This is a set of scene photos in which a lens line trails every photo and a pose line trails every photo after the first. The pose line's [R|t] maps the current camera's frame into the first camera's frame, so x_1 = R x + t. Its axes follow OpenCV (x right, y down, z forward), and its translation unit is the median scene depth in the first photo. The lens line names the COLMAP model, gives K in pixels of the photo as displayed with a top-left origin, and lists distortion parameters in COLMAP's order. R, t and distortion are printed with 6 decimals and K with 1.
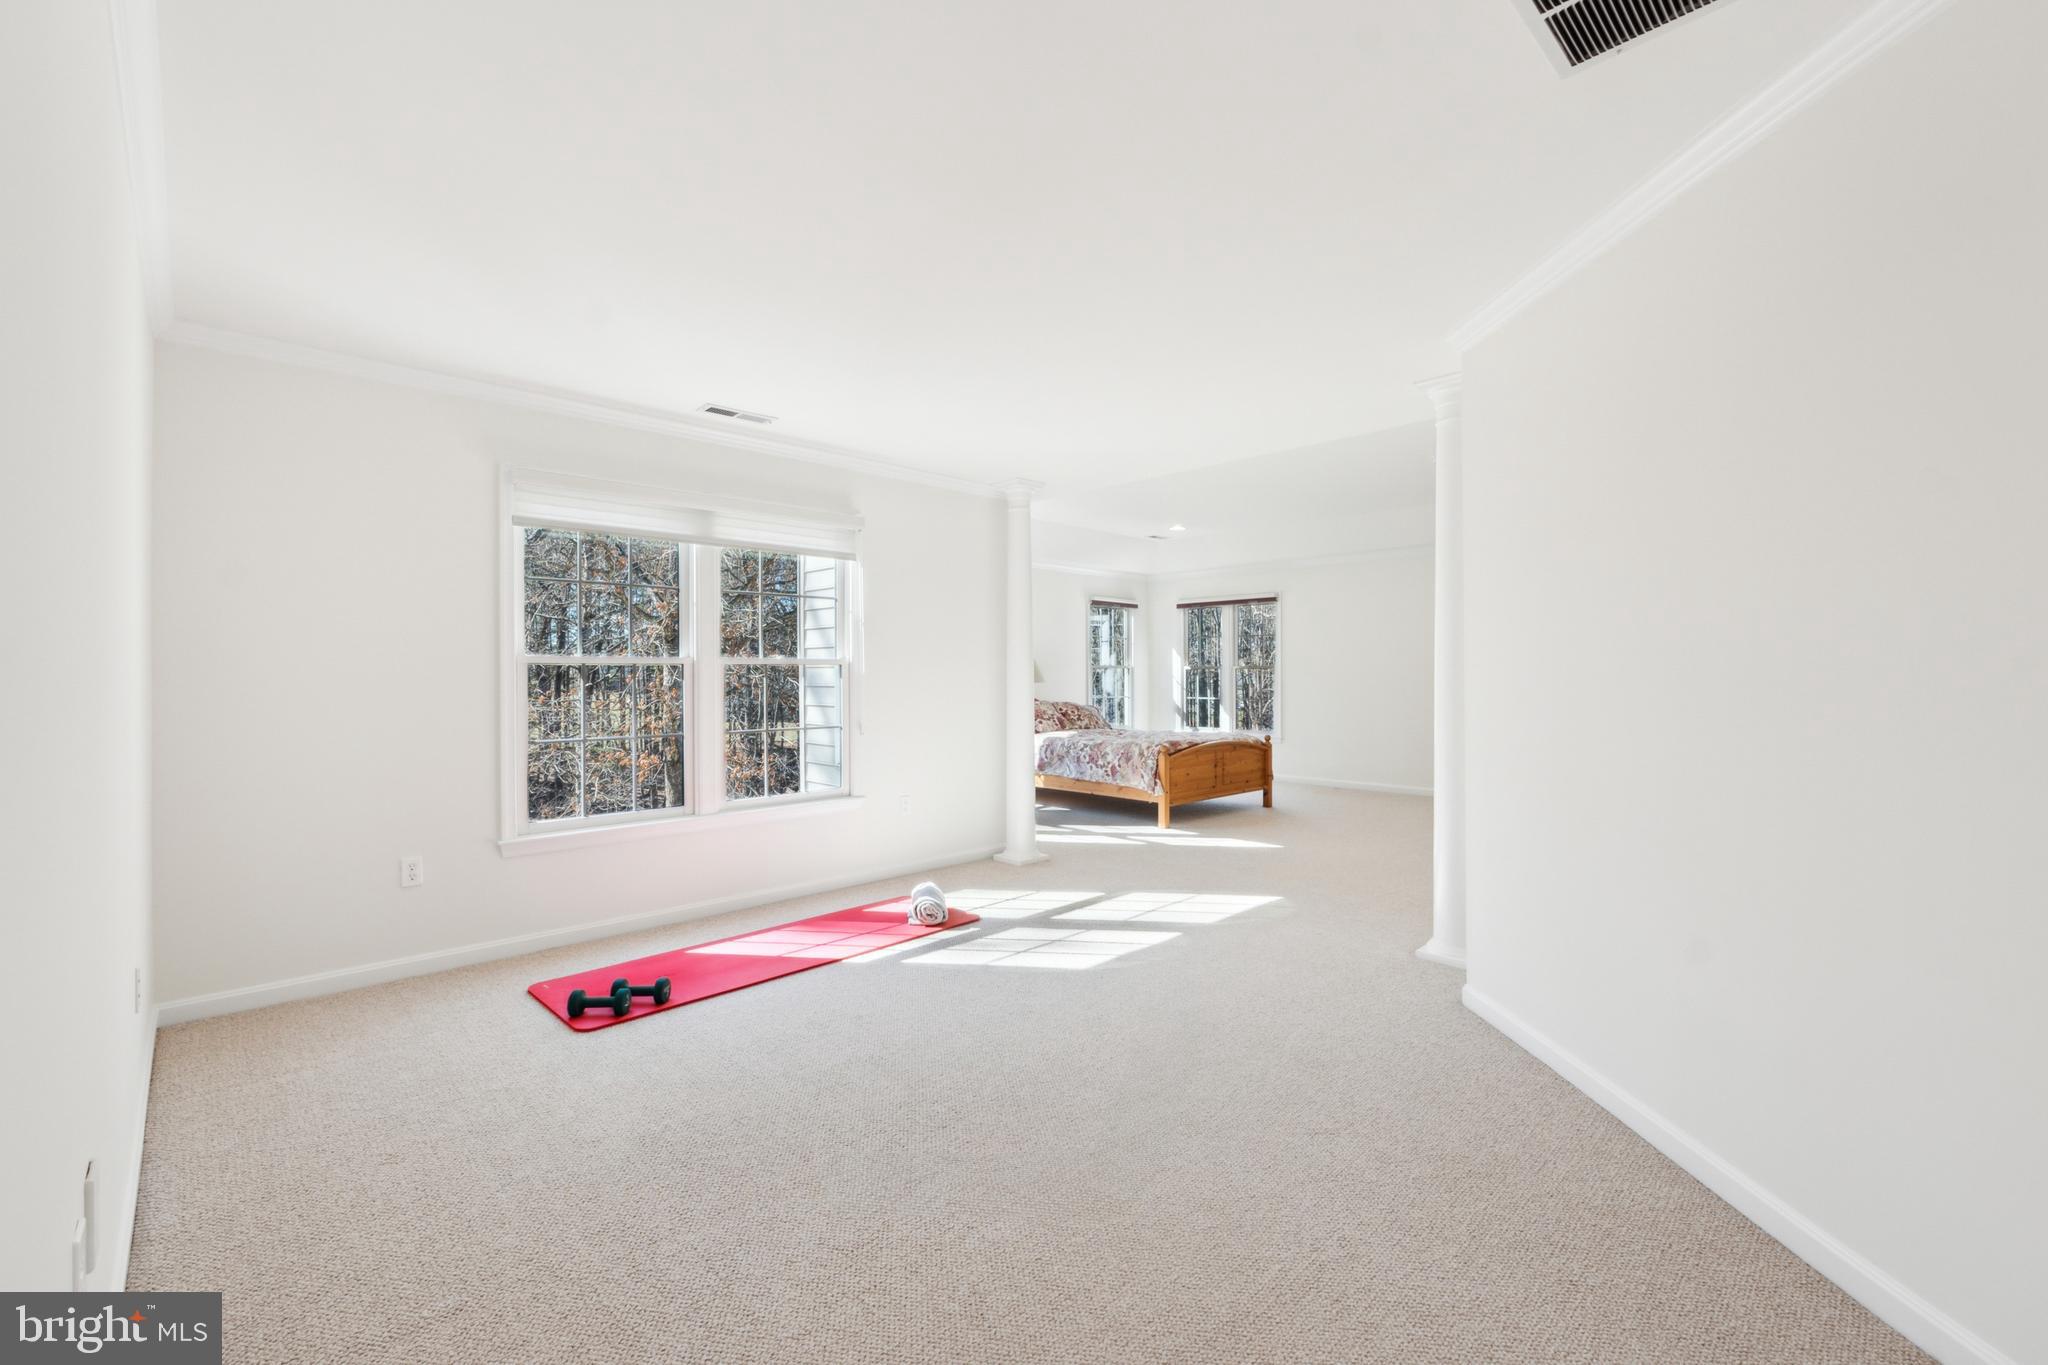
lens RADIAL K [[850.7, 0, 1029.9], [0, 850.7, 694.6], [0, 0, 1]] dist [-0.011682, -0.000003]
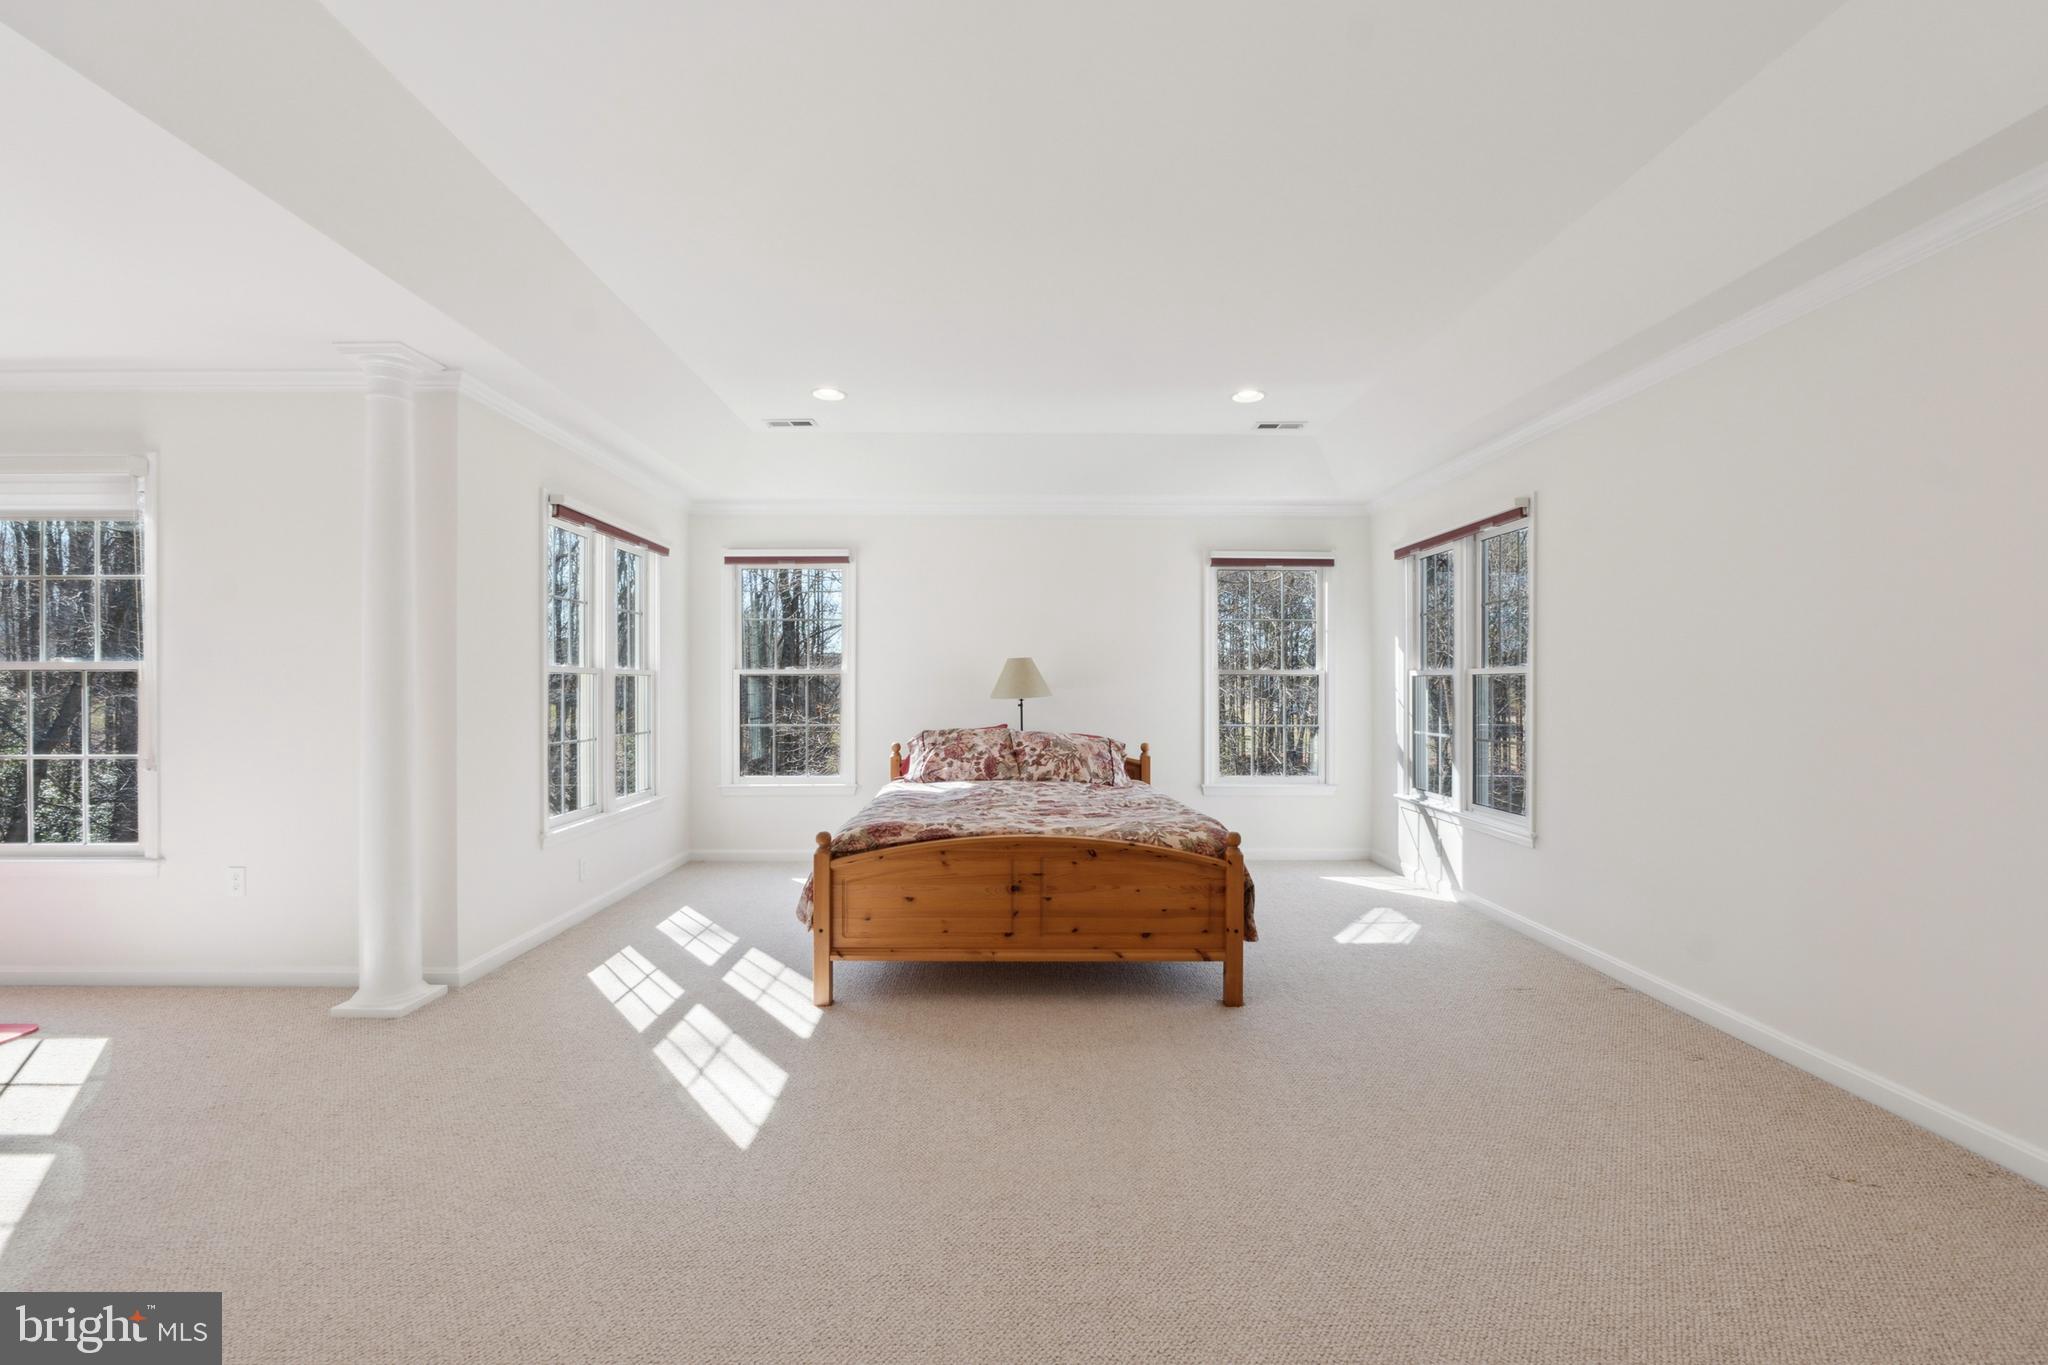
lens RADIAL K [[850.7, 0, 1029.9], [0, 850.7, 694.6], [0, 0, 1]] dist [-0.011682, -0.000003]
pose [[0.718384, 0.009130, -0.695587, 0.493362], [-0.018675, 0.999807, -0.006164, -0.014968], [0.695396, 0.017418, 0.718416, 0.628368]]
